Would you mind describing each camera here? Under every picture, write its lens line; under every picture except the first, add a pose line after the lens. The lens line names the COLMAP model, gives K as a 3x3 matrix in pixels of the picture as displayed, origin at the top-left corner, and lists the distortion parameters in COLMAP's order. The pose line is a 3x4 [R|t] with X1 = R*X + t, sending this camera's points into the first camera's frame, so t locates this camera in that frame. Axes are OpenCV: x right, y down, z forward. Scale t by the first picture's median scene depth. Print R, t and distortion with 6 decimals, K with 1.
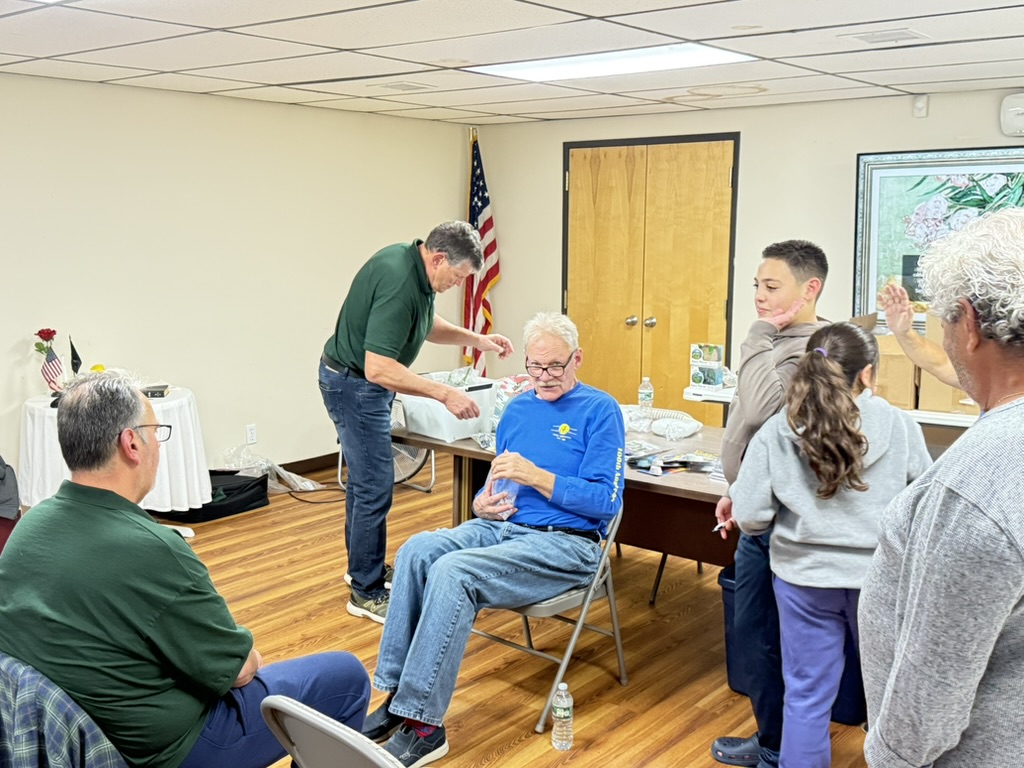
lens RADIAL K [[1085.2, 0, 510.9], [0, 1085.2, 388.2], [0, 0, 1]] dist [0.002160, 0.000000]
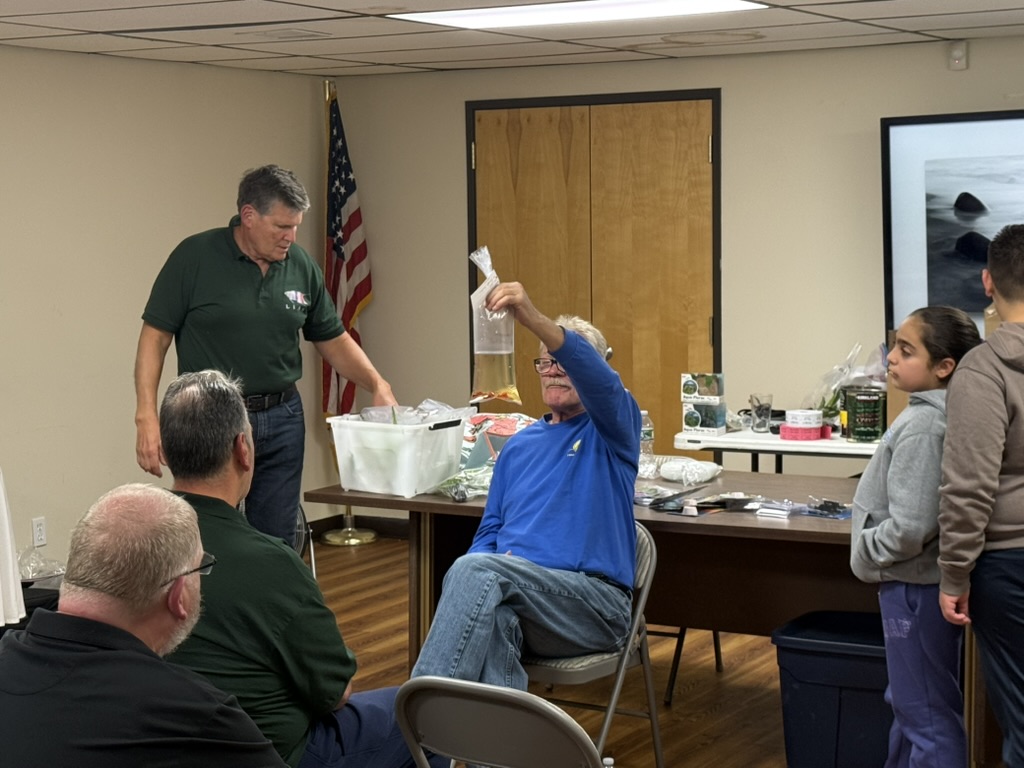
lens RADIAL K [[1950.3, 0, 512.1], [0, 1950.3, 382.1], [0, 0, 1]] dist [0.009174, 0.000000]
pose [[0.988514, -0.030318, 0.148055, -0.124679], [0.039978, 0.997231, -0.062713, 0.037292], [-0.145744, 0.067911, 0.986989, -0.255946]]
